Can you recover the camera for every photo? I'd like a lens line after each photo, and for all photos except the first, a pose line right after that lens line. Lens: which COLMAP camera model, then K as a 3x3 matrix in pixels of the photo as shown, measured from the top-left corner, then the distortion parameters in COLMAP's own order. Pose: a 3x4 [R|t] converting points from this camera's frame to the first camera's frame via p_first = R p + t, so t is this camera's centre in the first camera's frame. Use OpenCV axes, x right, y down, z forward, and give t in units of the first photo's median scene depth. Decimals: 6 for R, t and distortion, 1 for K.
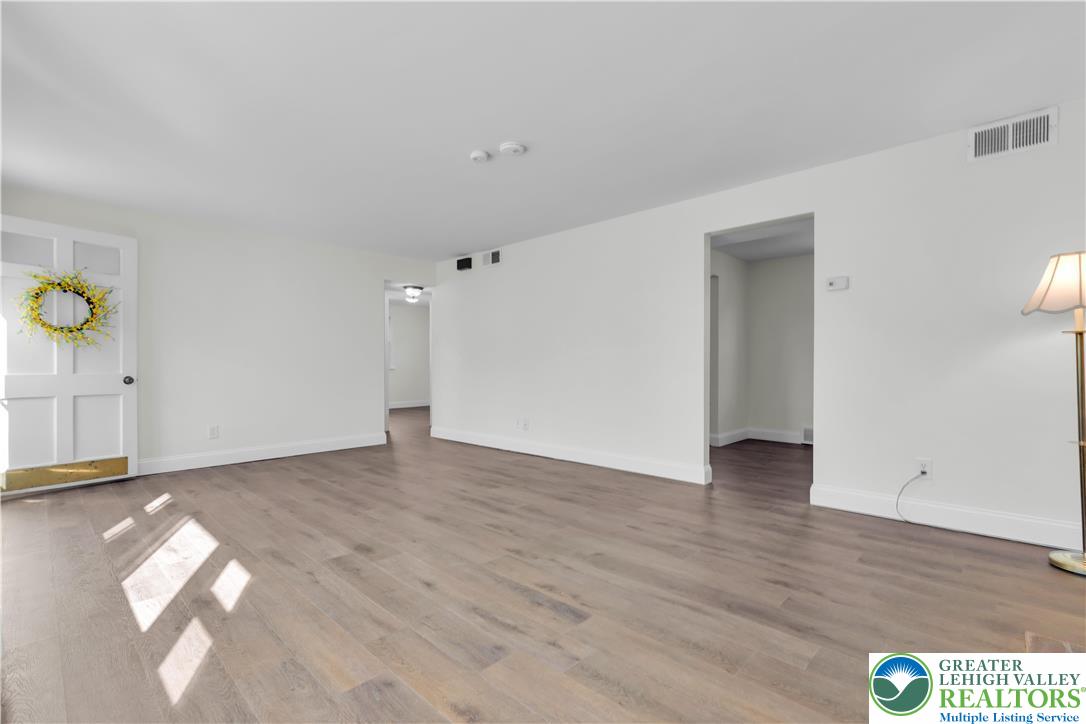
lens RADIAL K [[475.7, 0, 537.0], [0, 475.7, 366.6], [0, 0, 1]] dist [-0.003488, -0.001017]
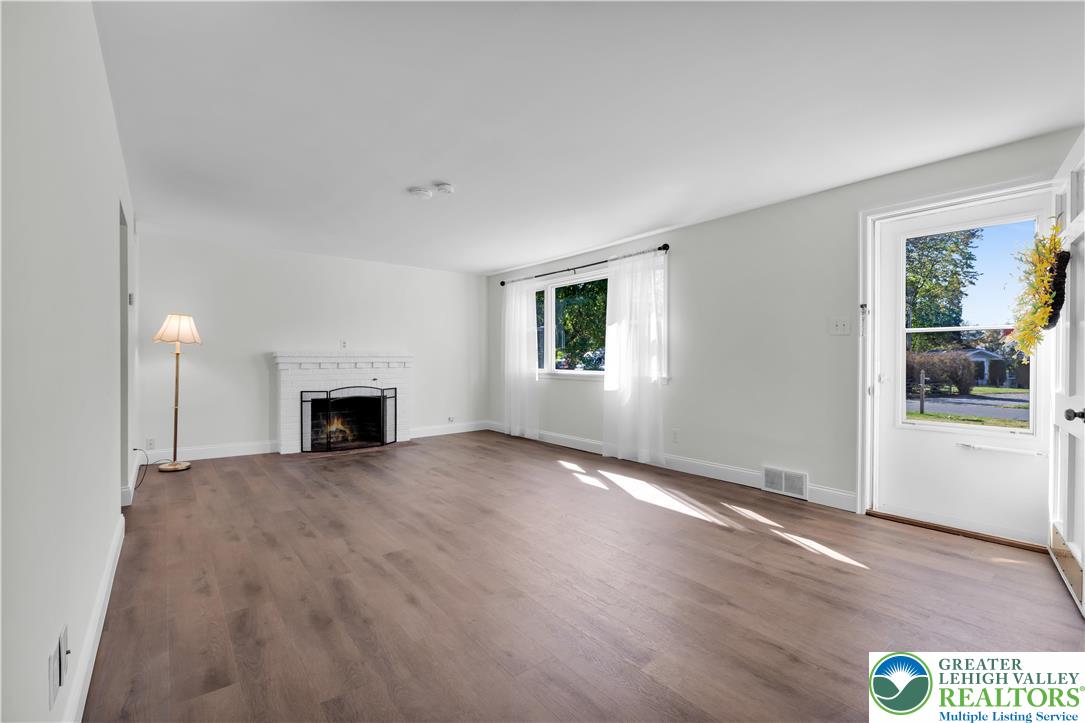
lens RADIAL K [[475.2, 0, 514.6], [0, 475.2, 357.2], [0, 0, 1]] dist [-0.003488, -0.001017]
pose [[-0.983291, -0.001494, 0.182037, -0.436663], [-0.001730, 0.999998, -0.001134, -0.034266], [-0.182035, -0.001430, -0.983291, 1.868085]]
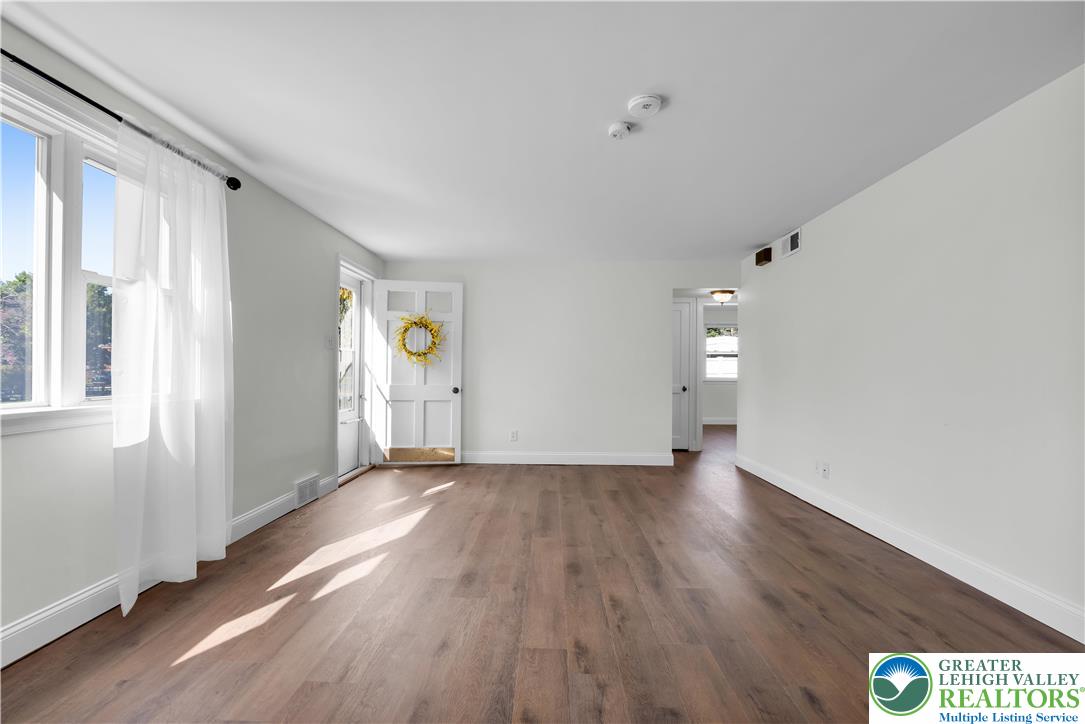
lens RADIAL K [[475.2, 0, 550.4], [0, 475.2, 366.7], [0, 0, 1]] dist [-0.003488, -0.001017]
pose [[0.679589, -0.000231, -0.733593, 0.344216], [-0.010289, 0.999899, -0.009846, -0.031779], [0.733521, 0.014239, 0.679517, 0.340709]]
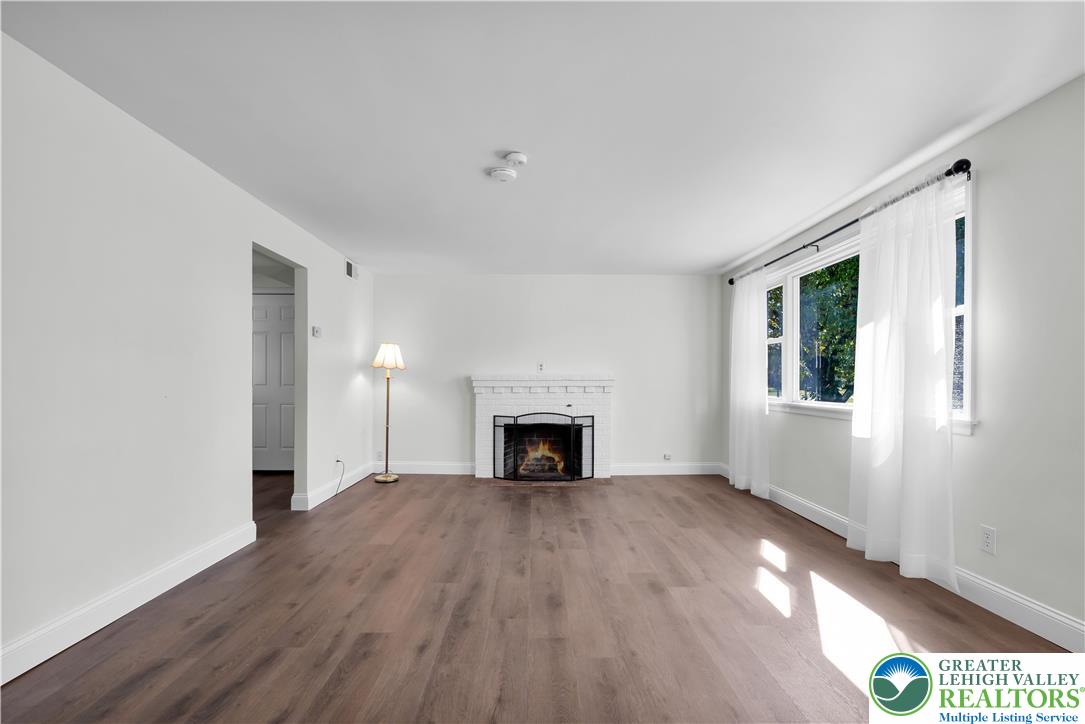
lens RADIAL K [[475.2, 0, 532.8], [0, 475.2, 381.5], [0, 0, 1]] dist [-0.003488, -0.001017]
pose [[-0.680441, -0.003281, 0.732795, -0.687198], [0.001184, 0.999984, 0.005577, -0.042161], [-0.732802, 0.004662, -0.680426, 1.396652]]
